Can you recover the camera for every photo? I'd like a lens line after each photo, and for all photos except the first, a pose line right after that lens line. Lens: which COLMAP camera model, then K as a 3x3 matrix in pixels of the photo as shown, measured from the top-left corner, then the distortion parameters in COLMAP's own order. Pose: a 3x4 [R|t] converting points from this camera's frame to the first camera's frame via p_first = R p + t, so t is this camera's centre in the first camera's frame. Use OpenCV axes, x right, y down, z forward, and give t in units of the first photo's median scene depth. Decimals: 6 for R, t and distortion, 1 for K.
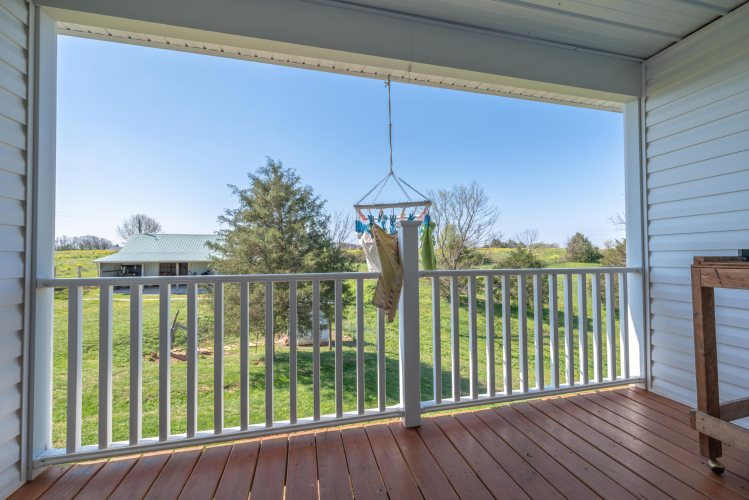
lens RADIAL K [[293.4, 0, 375.3], [0, 293.4, 248.8], [0, 0, 1]] dist [-0.000488, 0.000176]
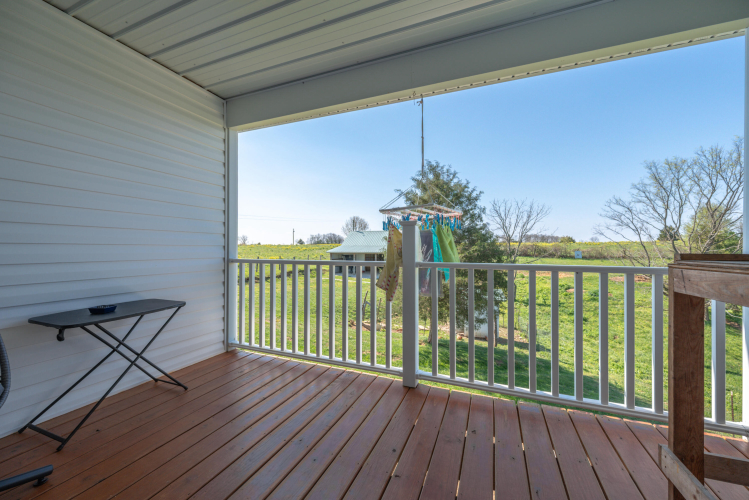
lens RADIAL K [[293.4, 0, 375.3], [0, 293.4, 248.8], [0, 0, 1]] dist [-0.000488, 0.000176]
pose [[0.810013, 0.007956, -0.586358, 0.109797], [0.005672, 0.999755, 0.021400, -0.000866], [0.586384, -0.020660, 0.809769, -0.011351]]
